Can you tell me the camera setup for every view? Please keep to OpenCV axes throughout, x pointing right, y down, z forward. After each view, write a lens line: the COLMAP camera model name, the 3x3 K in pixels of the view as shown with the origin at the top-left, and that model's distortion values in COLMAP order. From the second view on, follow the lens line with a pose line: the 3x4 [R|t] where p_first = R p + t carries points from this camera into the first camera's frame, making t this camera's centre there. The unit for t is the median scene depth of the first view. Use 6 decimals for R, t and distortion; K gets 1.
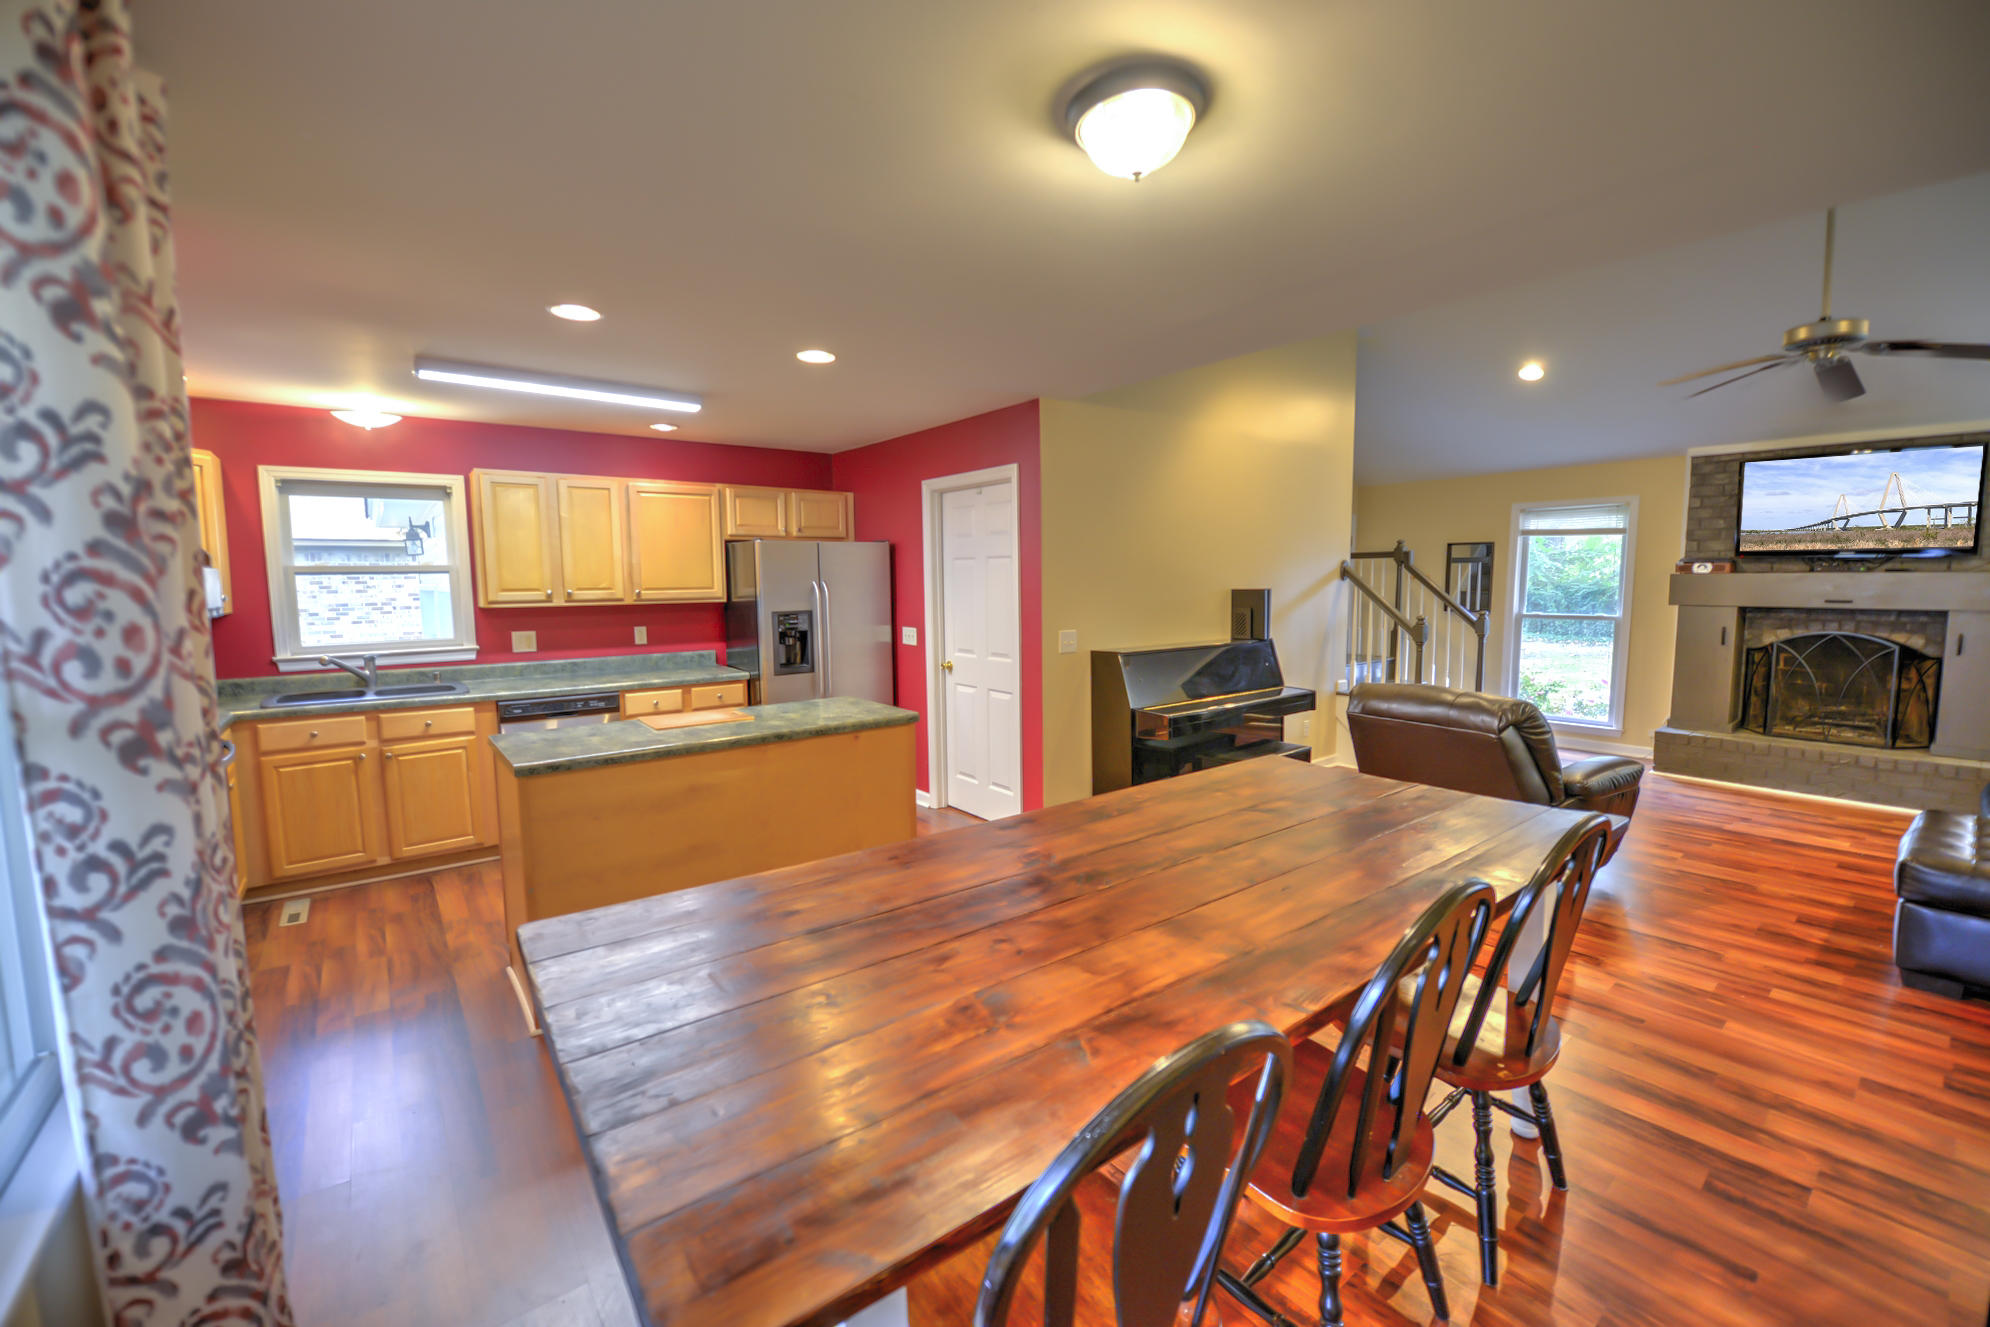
lens RADIAL K [[809.2, 0, 999.4], [0, 809.2, 653.6], [0, 0, 1]] dist [-0.011461, -0.004715]
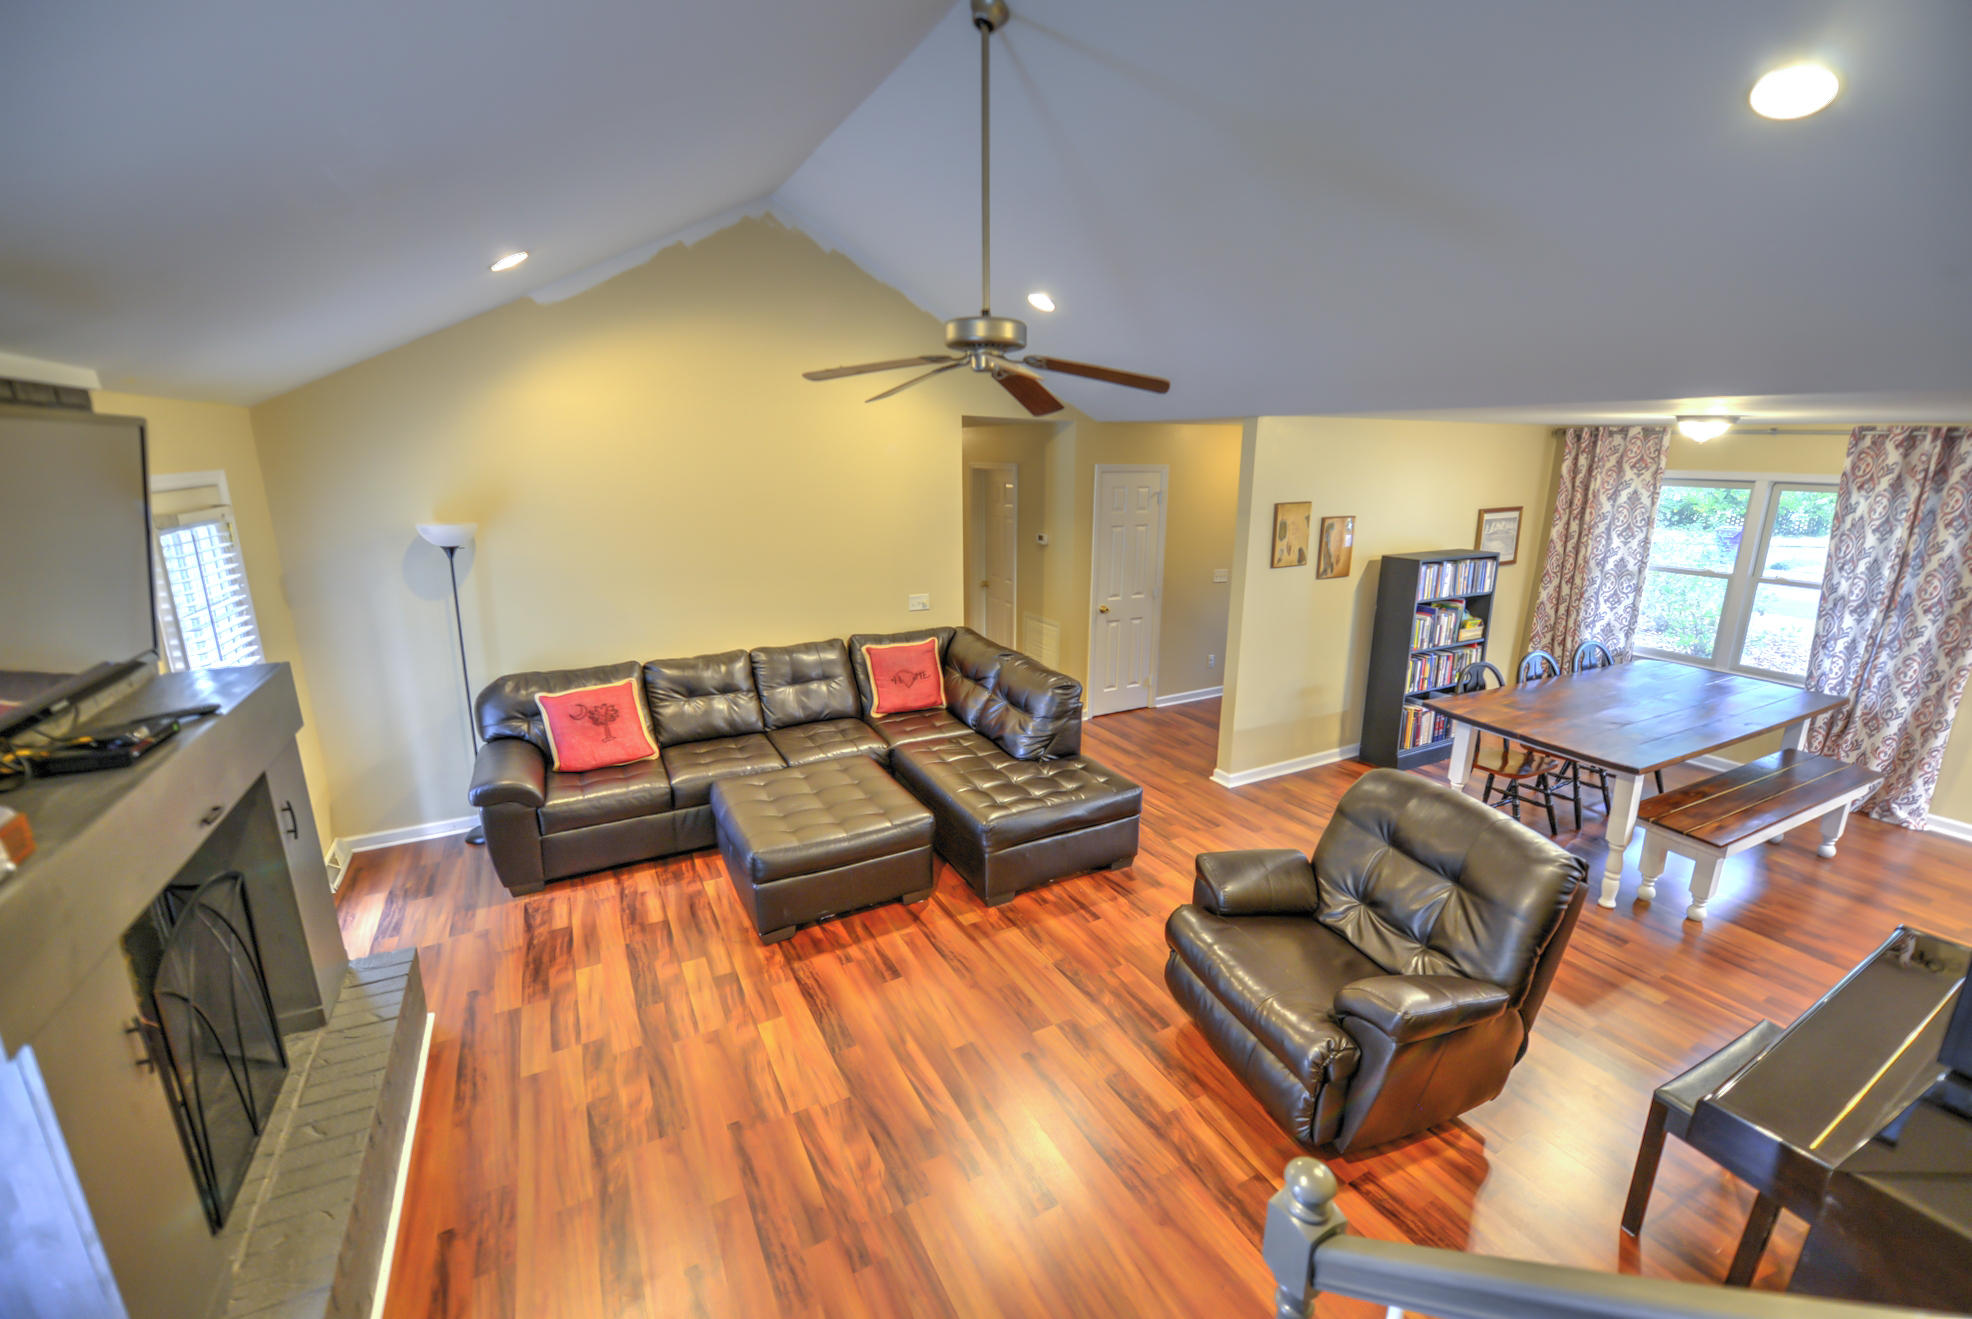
lens RADIAL K [[803.9, 0, 998.0], [0, 803.9, 647.4], [0, 0, 1]] dist [-0.023735, -0.000035]
pose [[-0.985196, -0.037022, 0.167385, 0.641828], [0.019099, 0.946621, 0.321784, -0.262583], [-0.170363, 0.320217, -0.931900, 1.297972]]
